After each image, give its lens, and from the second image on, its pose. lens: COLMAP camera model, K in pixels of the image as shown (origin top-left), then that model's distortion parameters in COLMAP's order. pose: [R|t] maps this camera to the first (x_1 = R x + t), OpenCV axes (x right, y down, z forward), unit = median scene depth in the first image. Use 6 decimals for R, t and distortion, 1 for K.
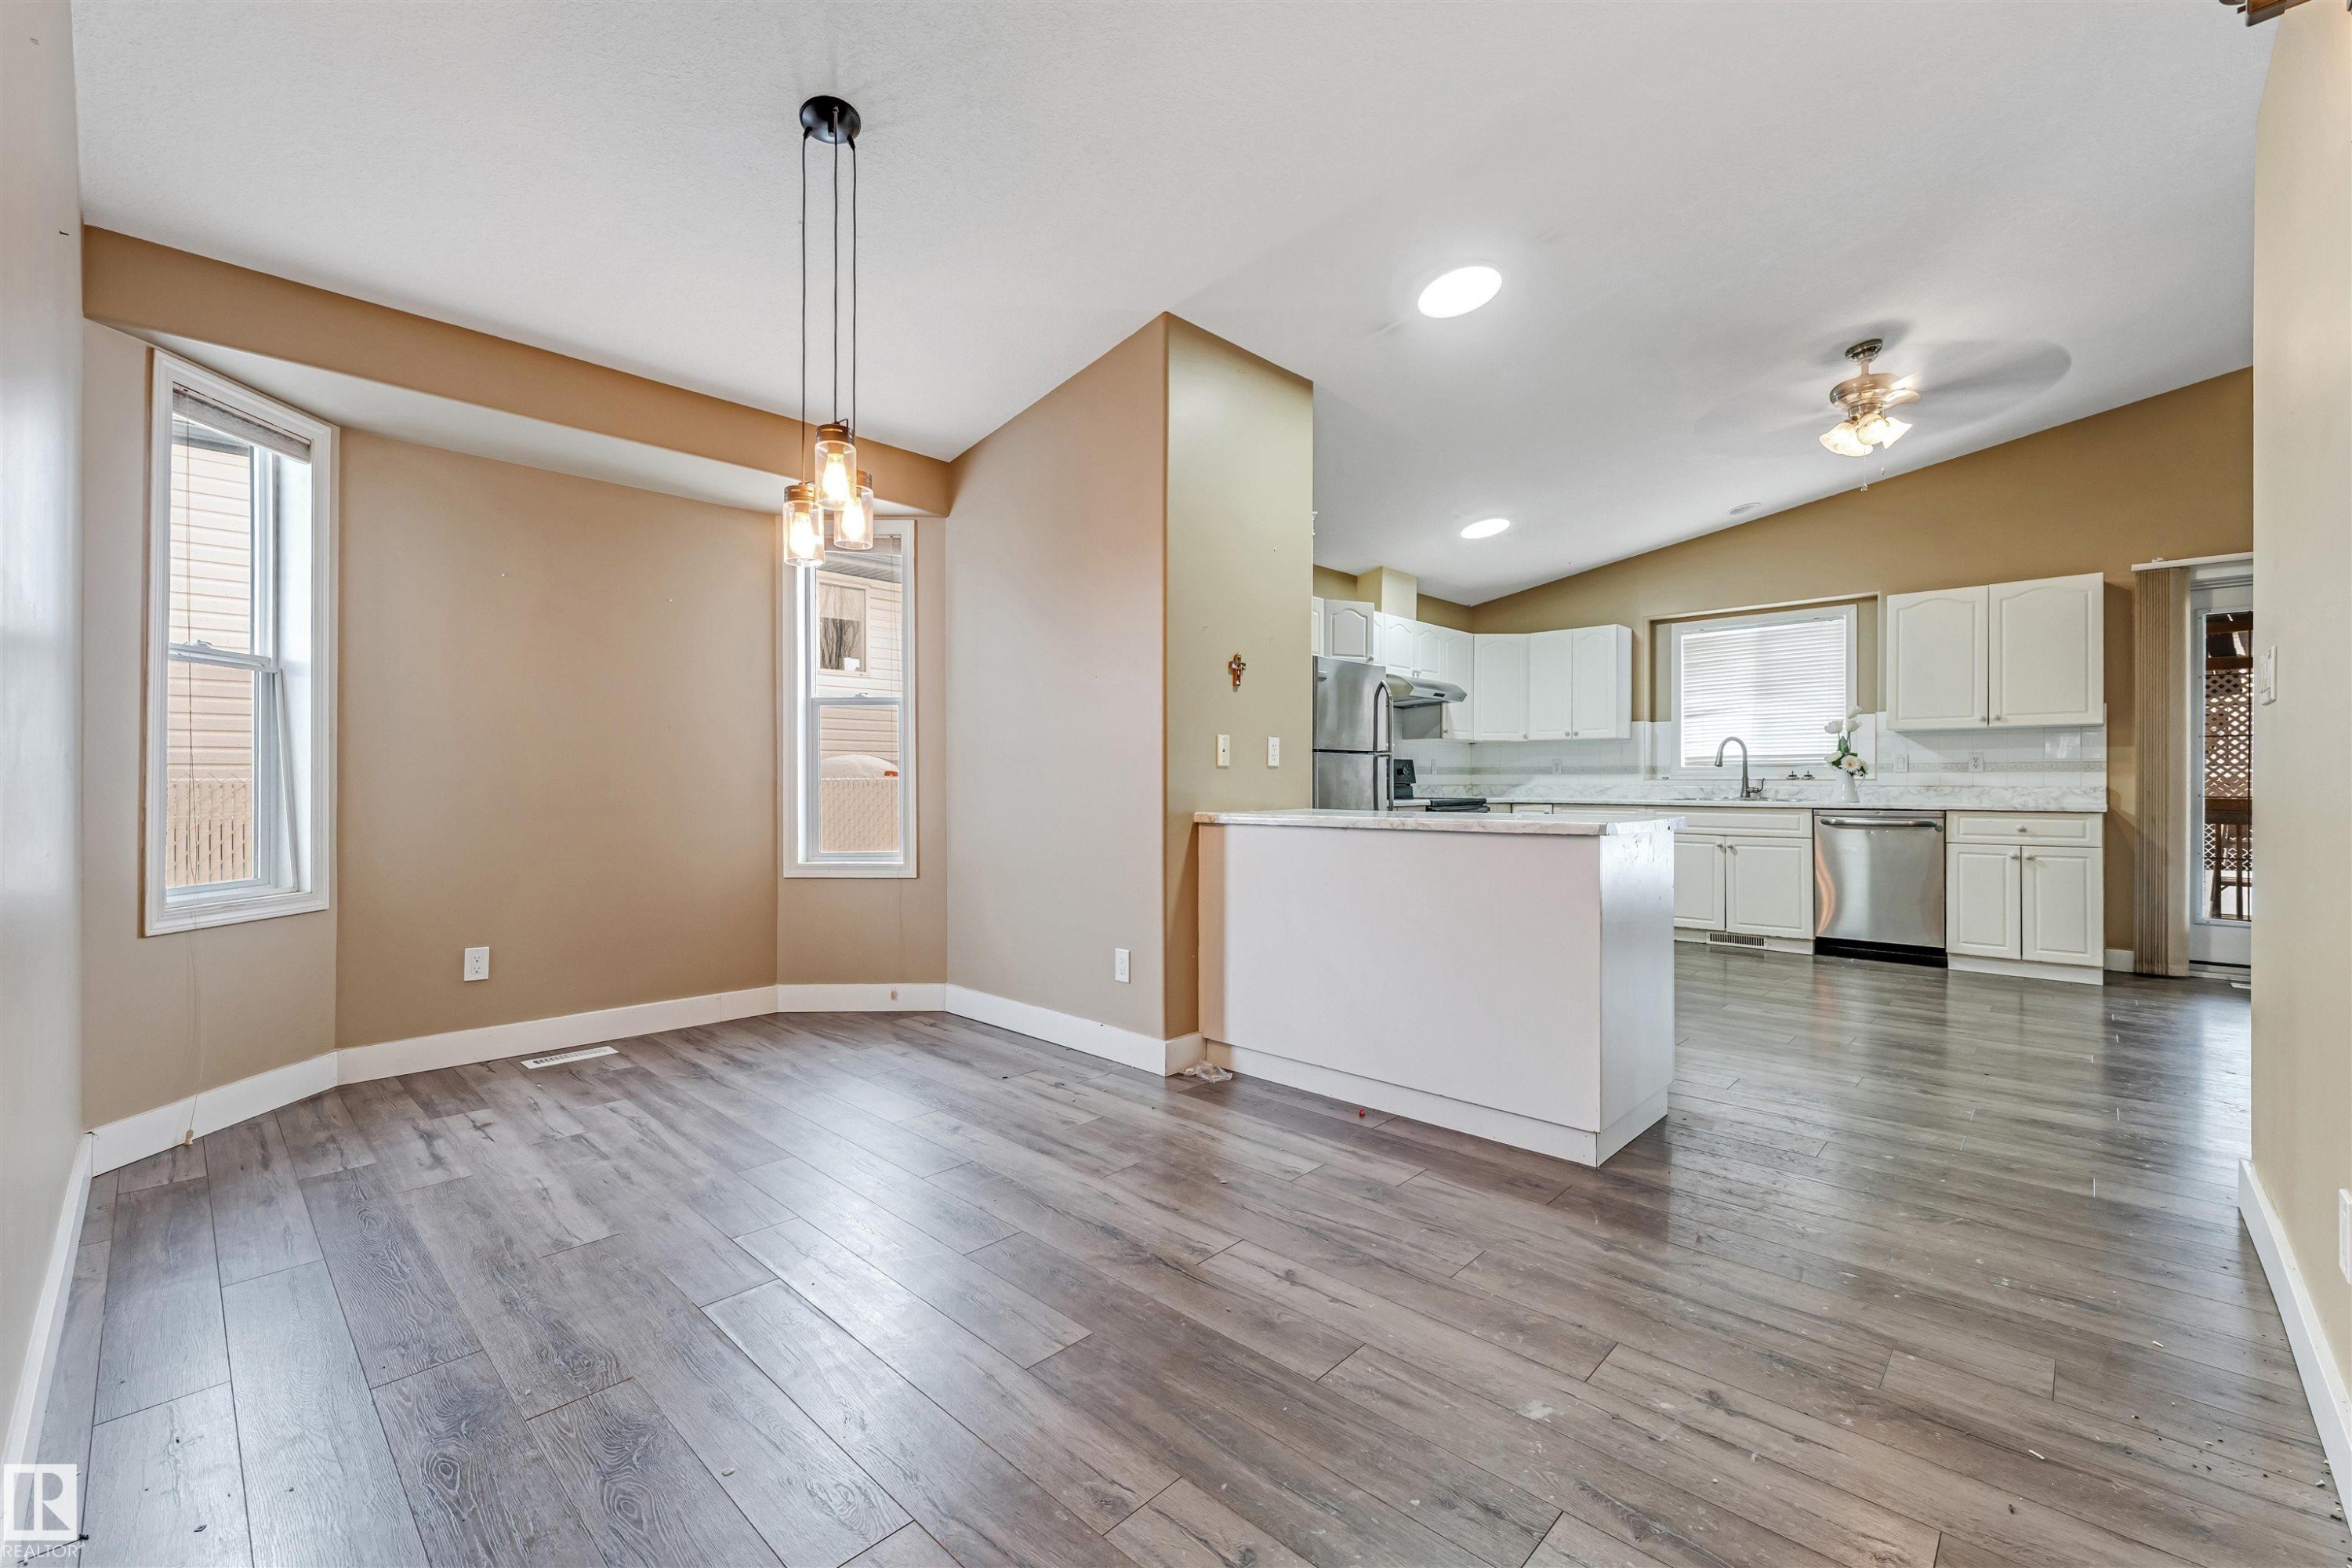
lens RADIAL K [[945.5, 0, 1165.4], [0, 945.5, 785.0], [0, 0, 1]] dist [-0.005491, 0.000255]
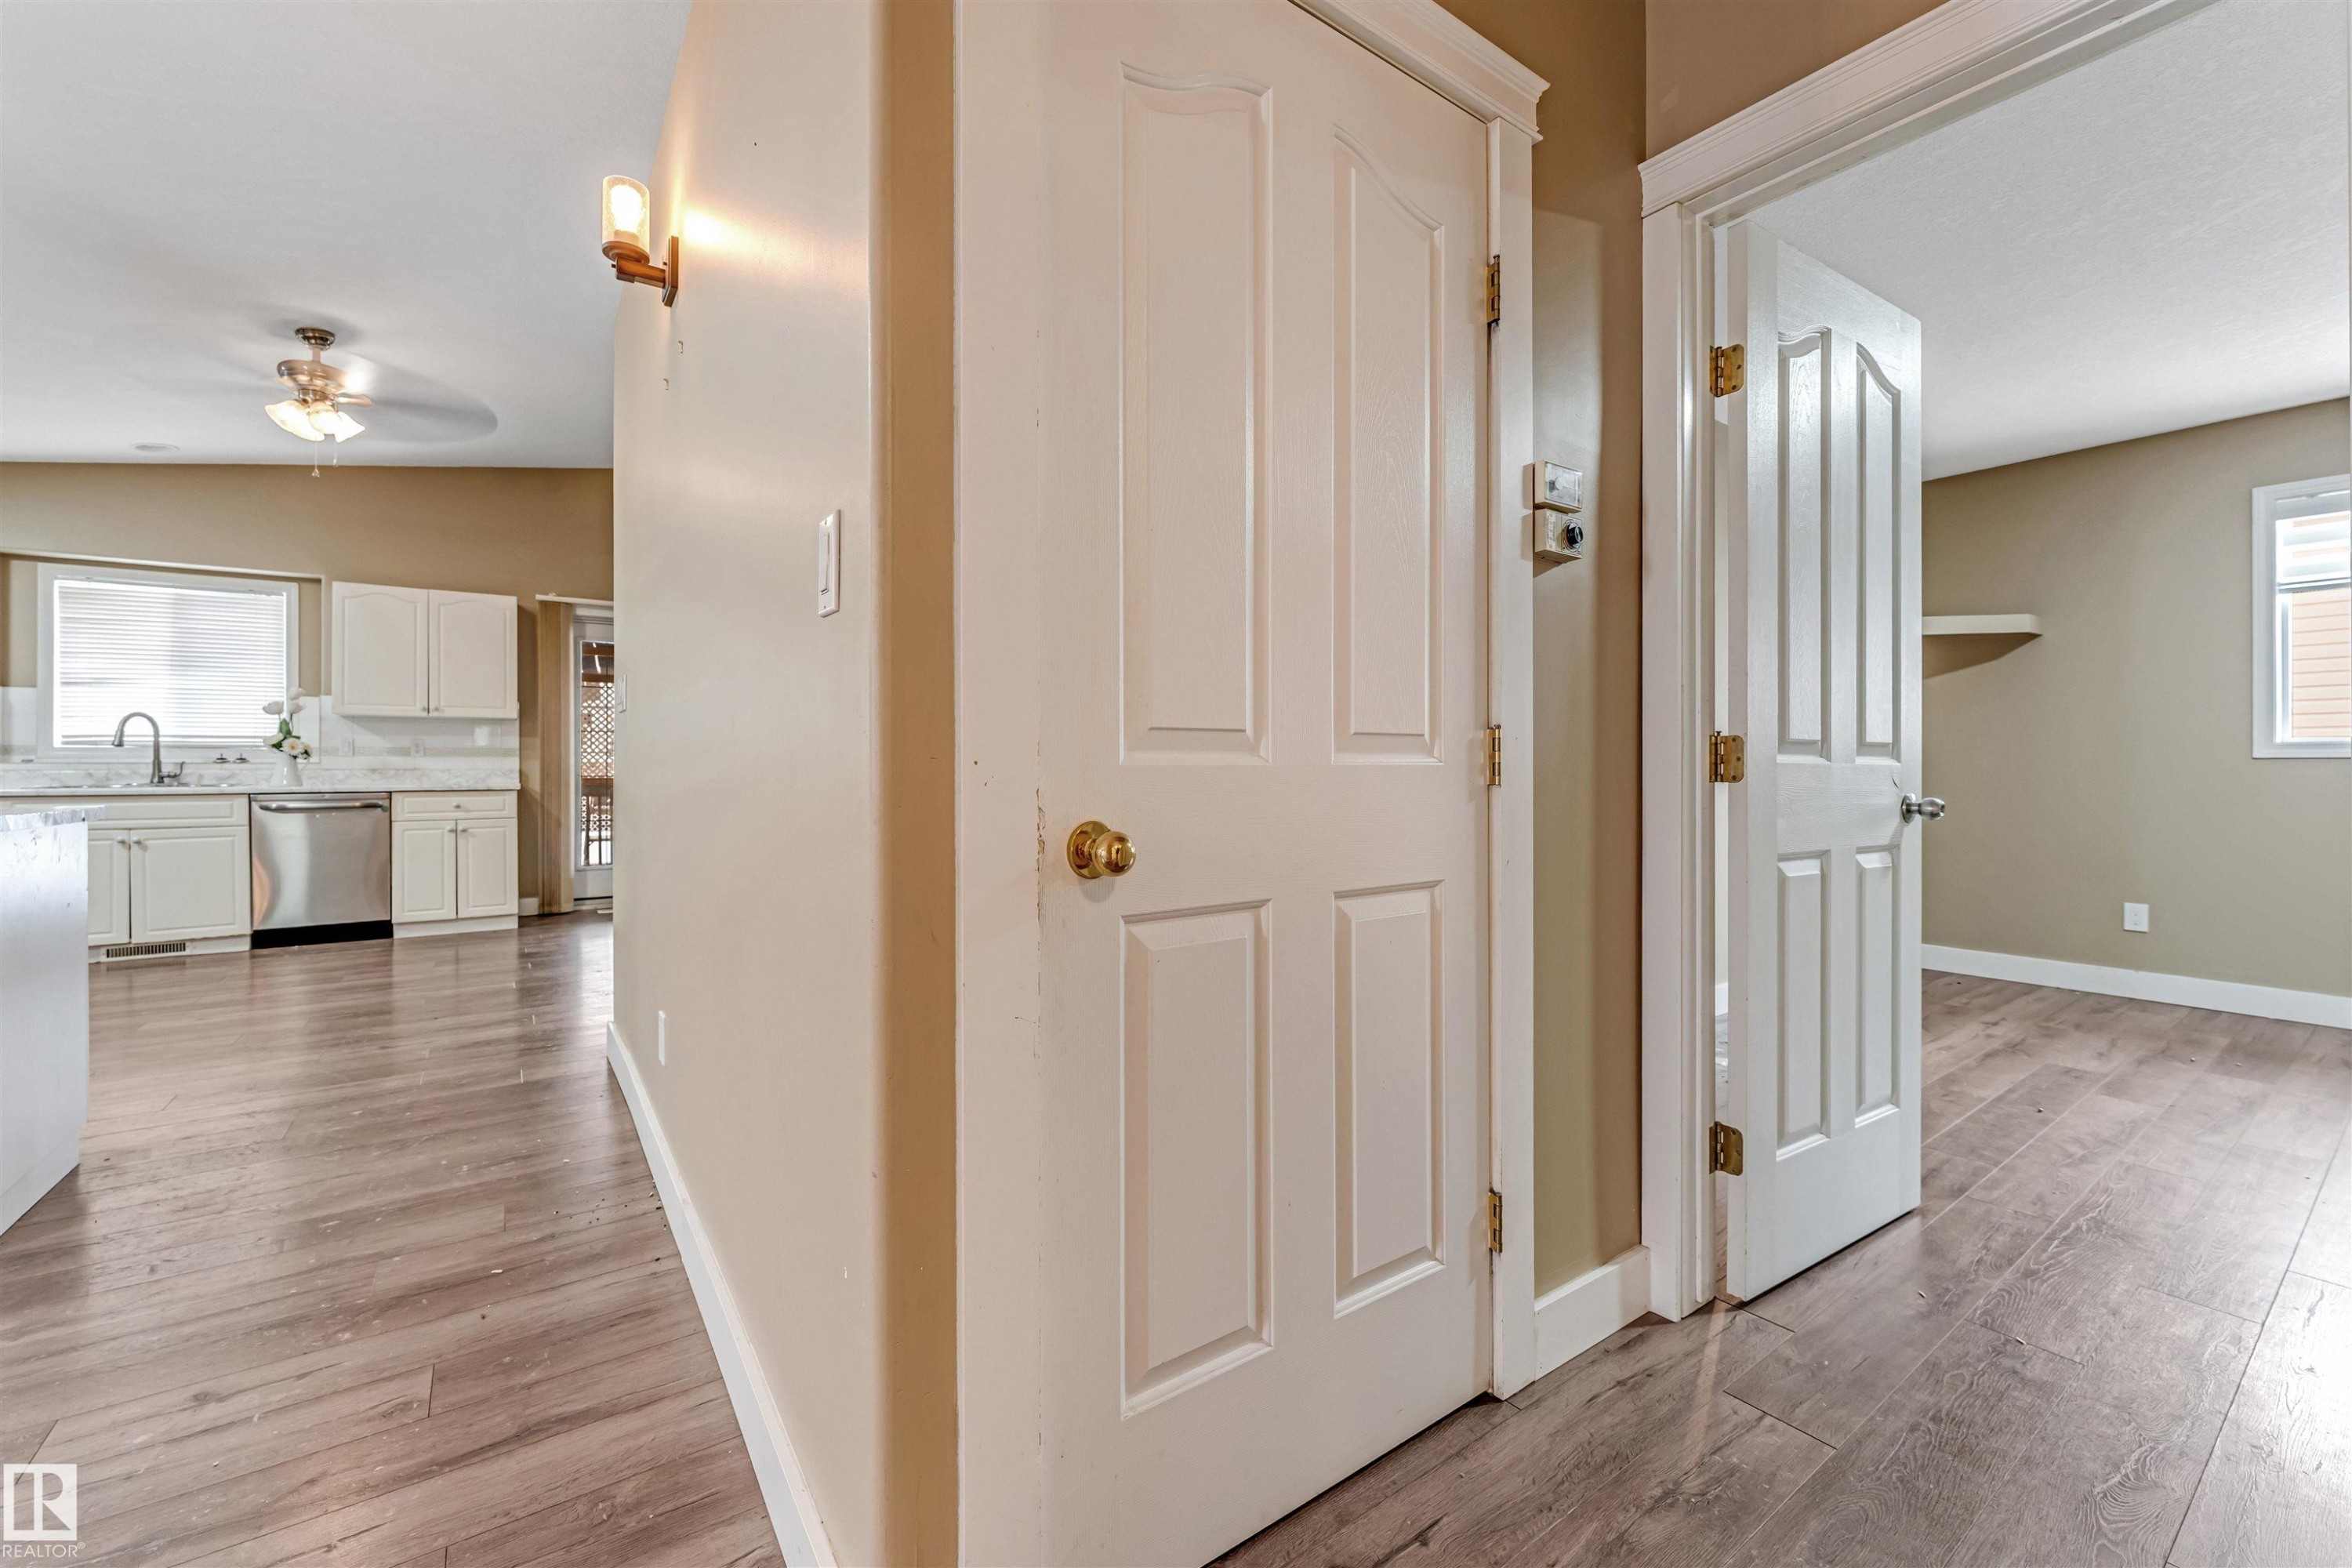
lens RADIAL K [[945.5, 0, 1171.2], [0, 945.5, 760.5], [0, 0, 1]] dist [-0.005491, 0.000255]
pose [[0.168869, 0.004651, 0.985627, -0.087887], [0.006194, 0.999964, -0.005780, 0.003191], [-0.985619, 0.007080, 0.168835, -0.065314]]
